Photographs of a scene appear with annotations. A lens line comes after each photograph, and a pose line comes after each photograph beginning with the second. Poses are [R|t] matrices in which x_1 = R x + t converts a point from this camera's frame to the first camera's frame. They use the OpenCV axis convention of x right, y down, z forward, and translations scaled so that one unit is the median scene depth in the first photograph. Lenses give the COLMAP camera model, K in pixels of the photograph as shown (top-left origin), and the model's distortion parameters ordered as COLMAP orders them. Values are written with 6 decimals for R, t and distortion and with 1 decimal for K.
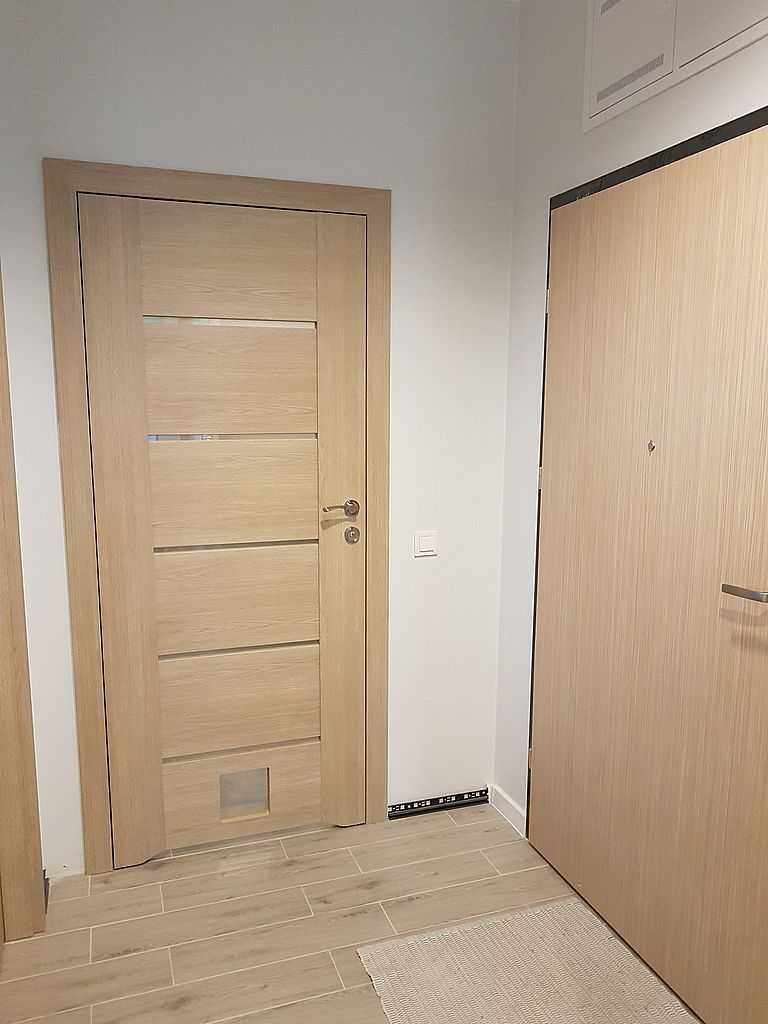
lens RADIAL K [[791.2, 0, 367.6], [0, 791.2, 526.0], [0, 0, 1]] dist [0.004189, -0.011373]
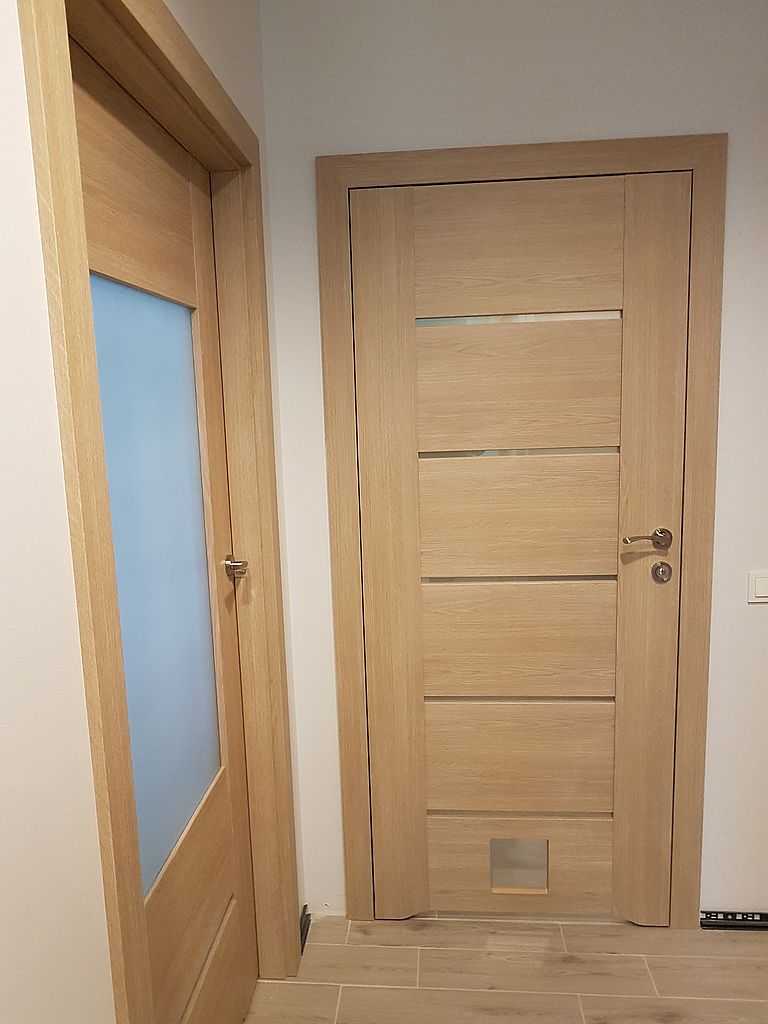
lens RADIAL K [[791.2, 0, 367.6], [0, 791.2, 526.0], [0, 0, 1]] dist [0.004189, -0.011373]
pose [[0.914646, 0.032143, -0.402977, 0.030424], [-0.031483, 0.999470, 0.008263, -0.033416], [0.403029, 0.005129, 0.915173, 0.145282]]
